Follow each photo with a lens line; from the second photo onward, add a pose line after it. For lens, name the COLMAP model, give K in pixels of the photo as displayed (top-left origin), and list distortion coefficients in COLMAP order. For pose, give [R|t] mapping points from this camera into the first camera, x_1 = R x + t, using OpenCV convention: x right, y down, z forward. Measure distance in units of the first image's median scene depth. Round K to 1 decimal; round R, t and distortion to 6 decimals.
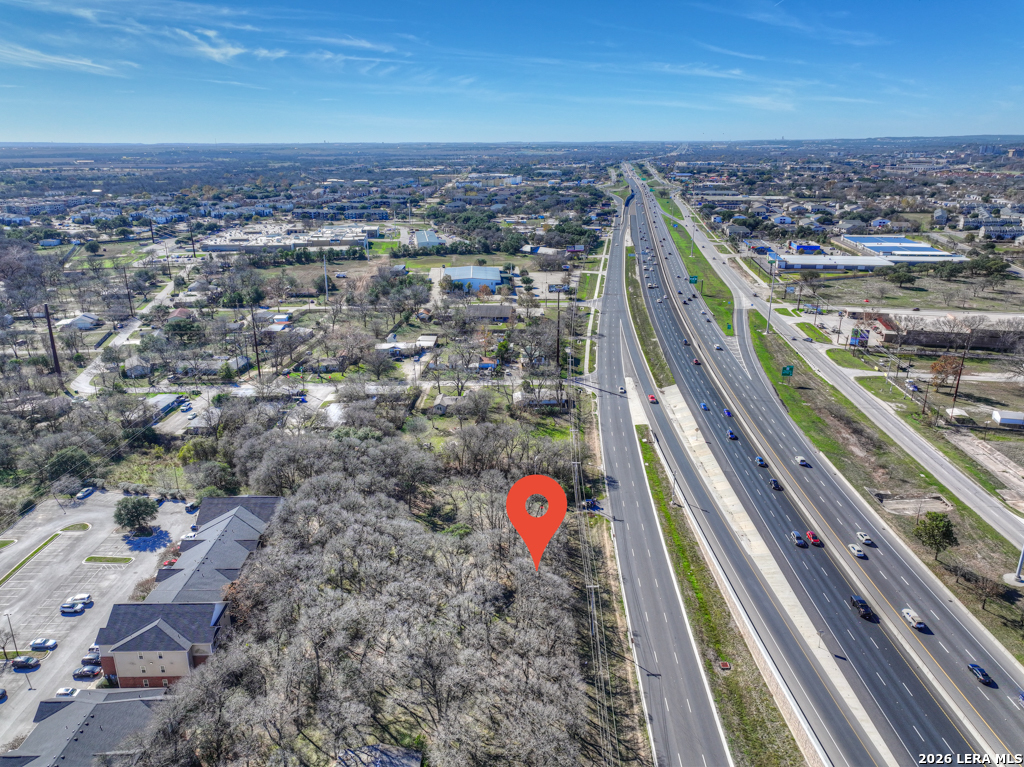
lens RADIAL K [[719.4, 0, 510.7], [0, 719.4, 381.3], [0, 0, 1]] dist [-0.000839, 0.016812]
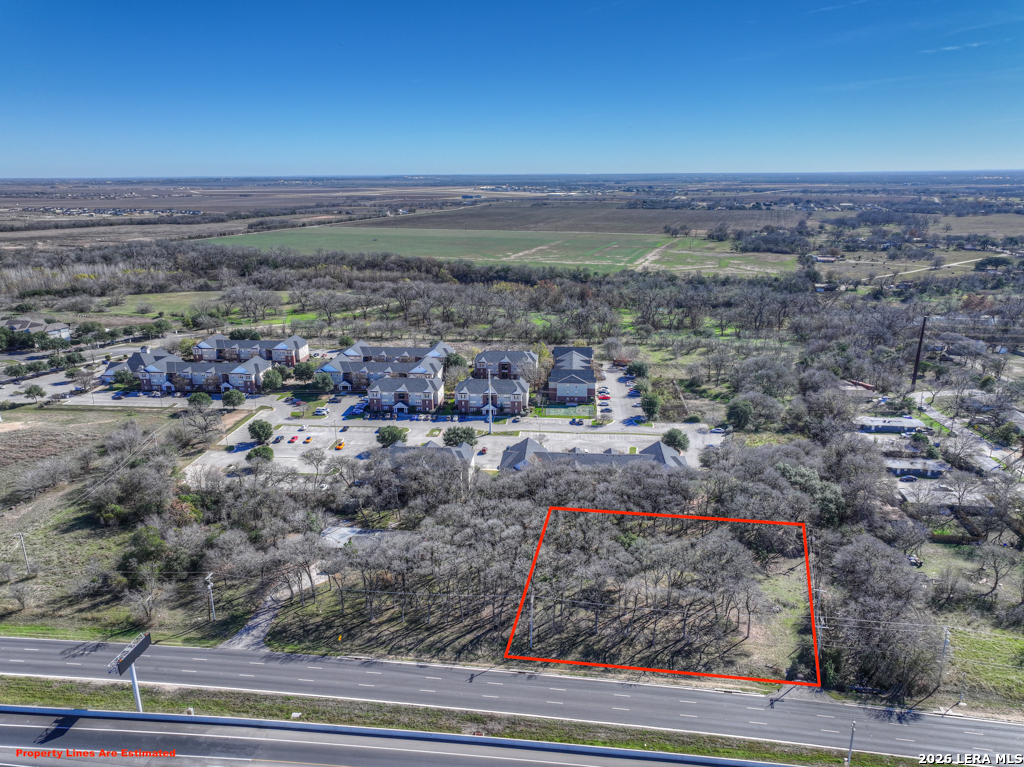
lens RADIAL K [[719.4, 0, 510.7], [0, 719.4, 381.3], [0, 0, 1]] dist [-0.000839, 0.016812]
pose [[-0.100795, 0.283098, -0.953780, 0.467558], [-0.308470, 0.902527, 0.300484, -0.140908], [0.945879, 0.324499, -0.003643, 0.394327]]
